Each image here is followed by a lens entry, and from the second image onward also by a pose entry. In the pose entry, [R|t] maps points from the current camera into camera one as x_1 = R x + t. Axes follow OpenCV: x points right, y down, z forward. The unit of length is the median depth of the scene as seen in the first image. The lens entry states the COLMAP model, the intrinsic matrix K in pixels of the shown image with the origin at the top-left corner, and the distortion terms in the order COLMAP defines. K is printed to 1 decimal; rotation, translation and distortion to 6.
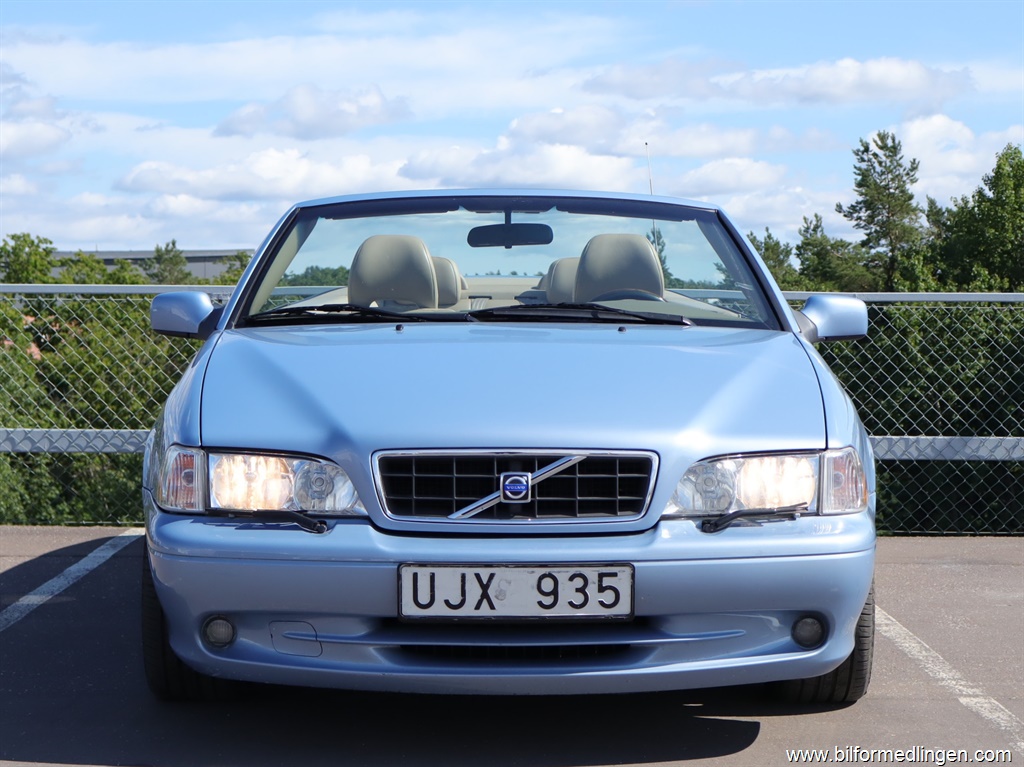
lens RADIAL K [[2155.6, 0, 514.4], [0, 2155.6, 385.1], [0, 0, 1]] dist [-0.000845, 0.000000]
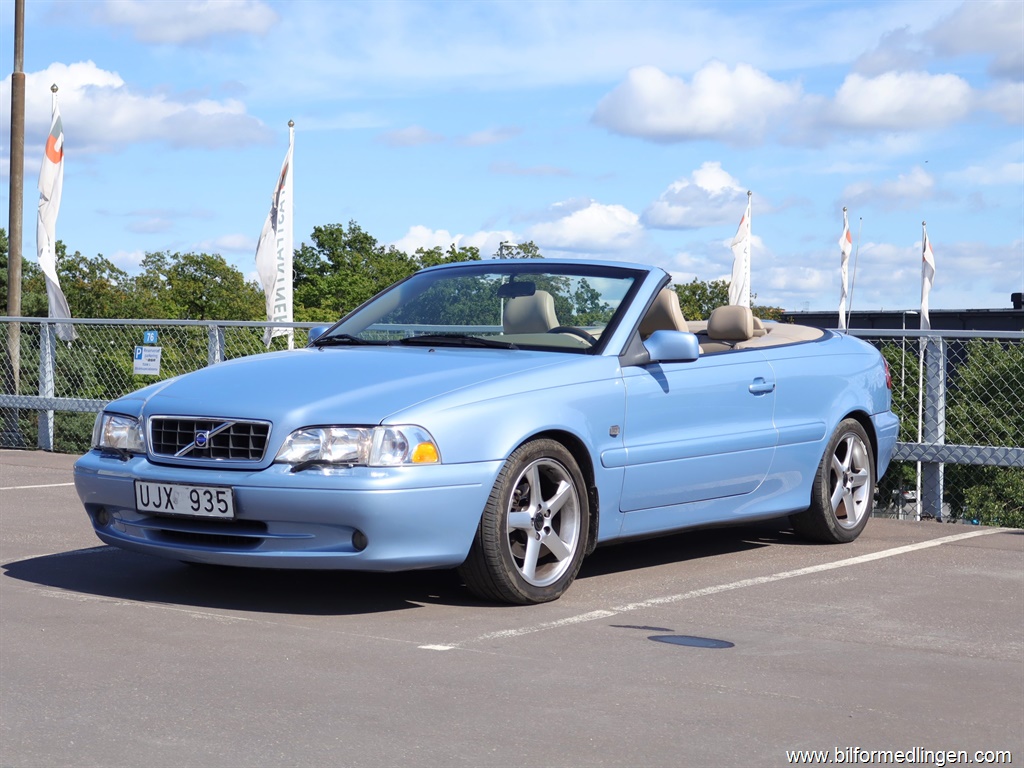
lens RADIAL K [[1697.3, 0, 482.1], [0, 1697.3, 408.3], [0, 0, 1]] dist [0.123512, 0.000000]
pose [[0.807866, 0.028910, -0.588657, 0.959860], [-0.031401, 0.999489, 0.005993, 0.008366], [0.588529, 0.013643, 0.808361, 0.051555]]
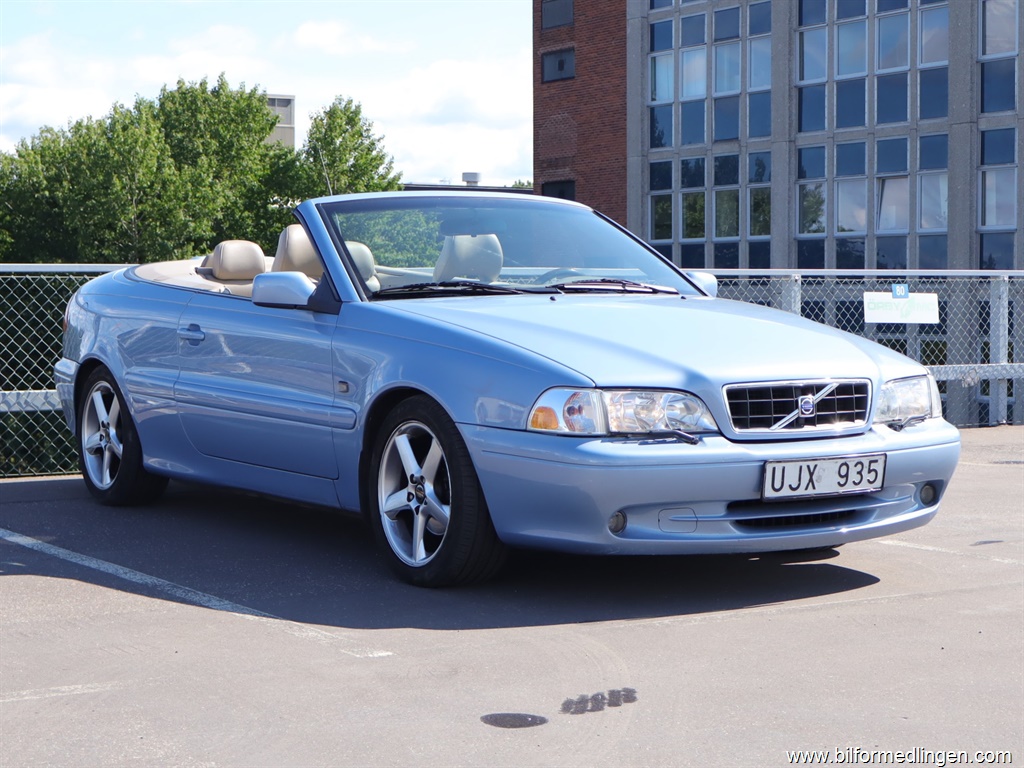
lens RADIAL K [[2033.2, 0, 511.5], [0, 2033.2, 379.2], [0, 0, 1]] dist [0.018578, 0.000000]
pose [[0.839008, -0.031952, 0.543180, -0.914261], [0.022823, 0.999462, 0.023539, -0.007943], [-0.543640, -0.007352, 0.839286, -0.048793]]
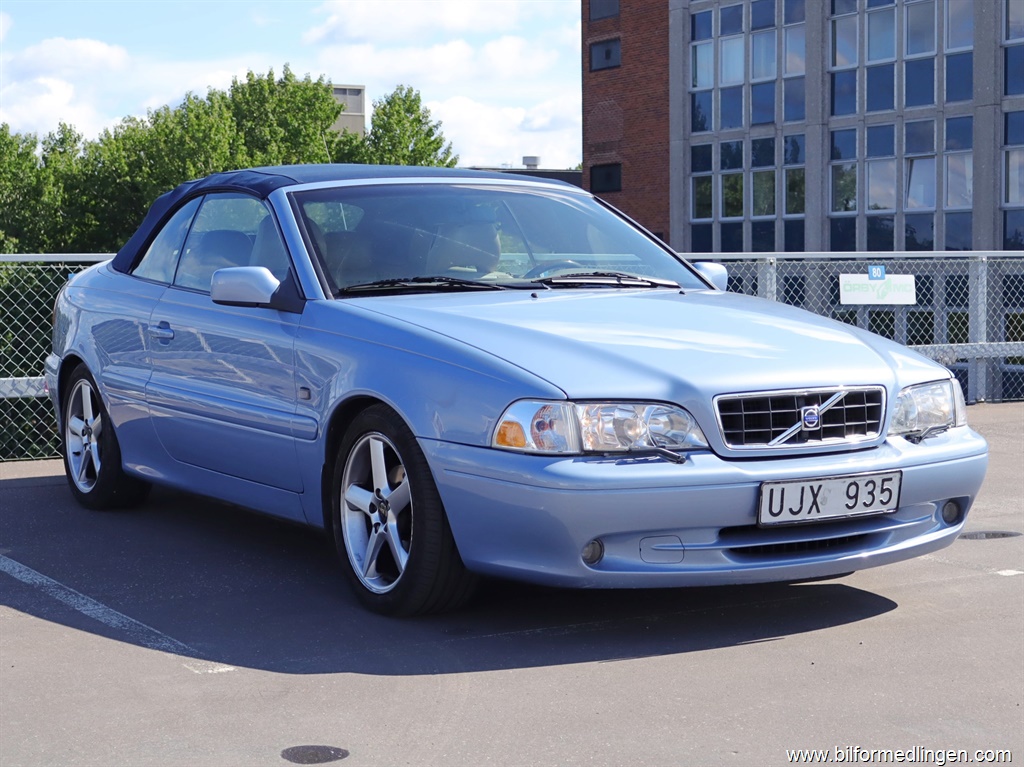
lens RADIAL K [[1803.8, 0, 512.6], [0, 1803.8, 372.7], [0, 0, 1]] dist [0.131464, 0.000000]
pose [[0.859473, -0.044272, 0.509260, -0.706213], [0.027639, 0.998810, 0.040186, -0.028605], [-0.510433, -0.020463, 0.859674, 0.154365]]
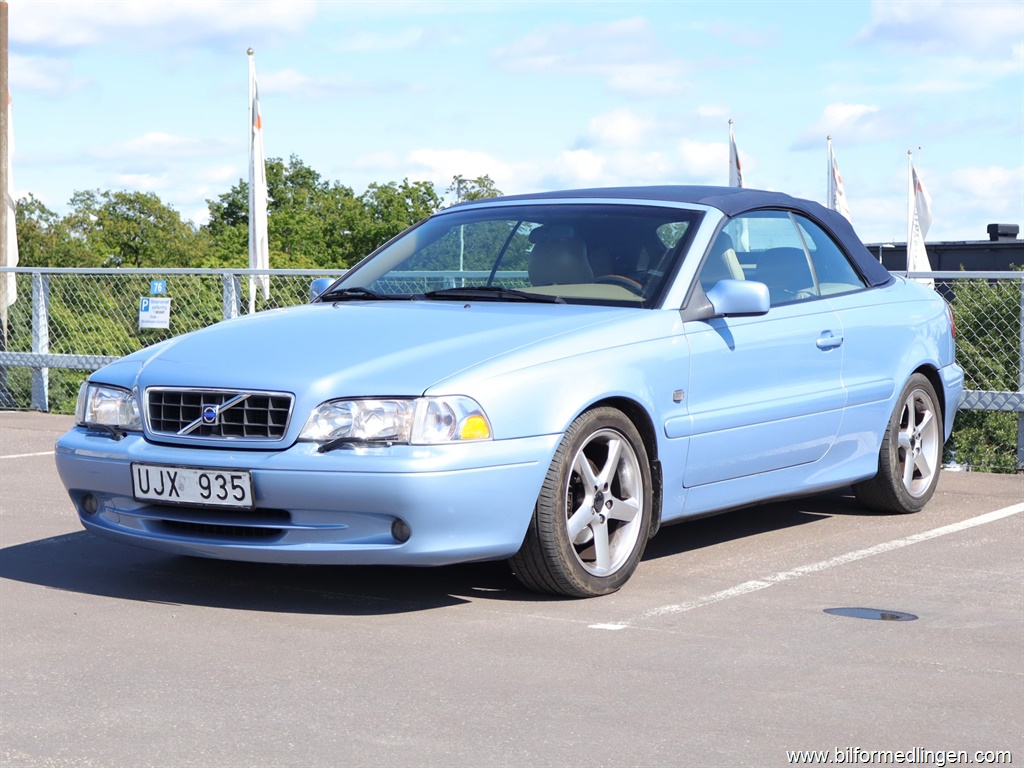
lens RADIAL K [[1803.8, 0, 510.9], [0, 1803.8, 385.9], [0, 0, 1]] dist [0.131464, 0.000000]
pose [[0.831929, 0.027627, -0.554194, 0.840366], [-0.017683, 0.999572, 0.023284, -0.003732], [0.554601, -0.009571, 0.832062, 0.100380]]
